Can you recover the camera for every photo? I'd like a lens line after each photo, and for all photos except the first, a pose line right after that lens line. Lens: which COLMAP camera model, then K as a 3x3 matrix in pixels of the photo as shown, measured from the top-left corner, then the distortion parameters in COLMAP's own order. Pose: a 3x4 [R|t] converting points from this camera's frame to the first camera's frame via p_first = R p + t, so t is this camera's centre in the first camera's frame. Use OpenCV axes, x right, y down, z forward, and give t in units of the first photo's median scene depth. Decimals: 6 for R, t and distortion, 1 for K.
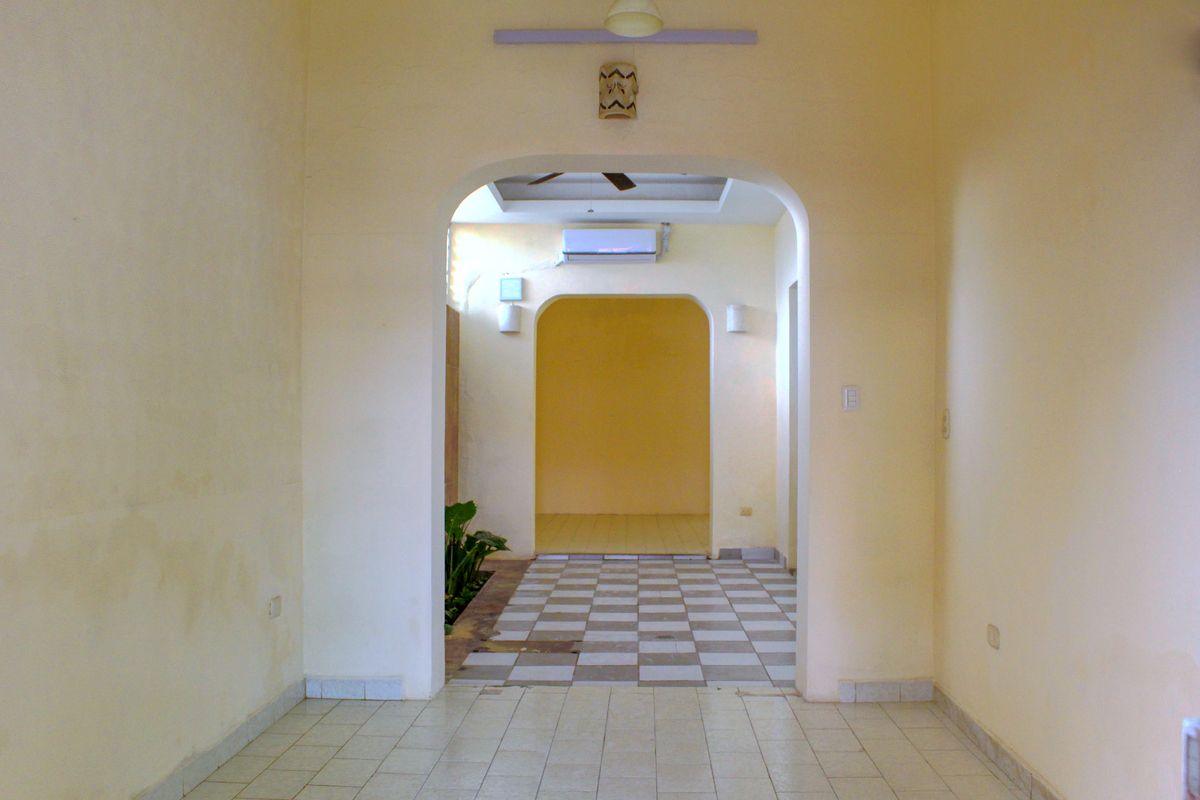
lens RADIAL K [[1052.4, 0, 600.0], [0, 1052.4, 400.0], [0, 0, 1]] dist [-0.092329, 0.003234]
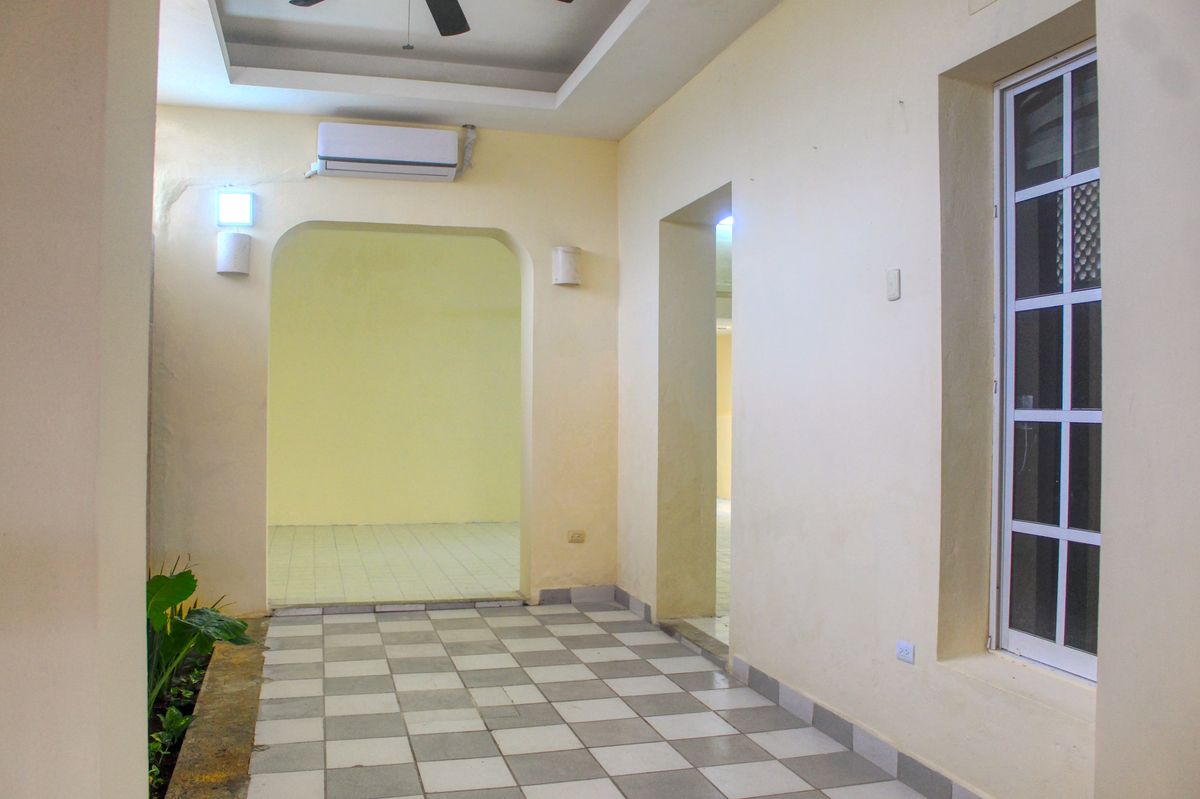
lens RADIAL K [[1052.4, 0, 600.0], [0, 1052.4, 399.5], [0, 0, 1]] dist [-0.092329, 0.003234]
pose [[0.959727, 0.013247, 0.280621, -0.047400], [-0.014519, 0.999892, 0.002454, 0.010959], [-0.280558, -0.006430, 0.959816, 0.310286]]
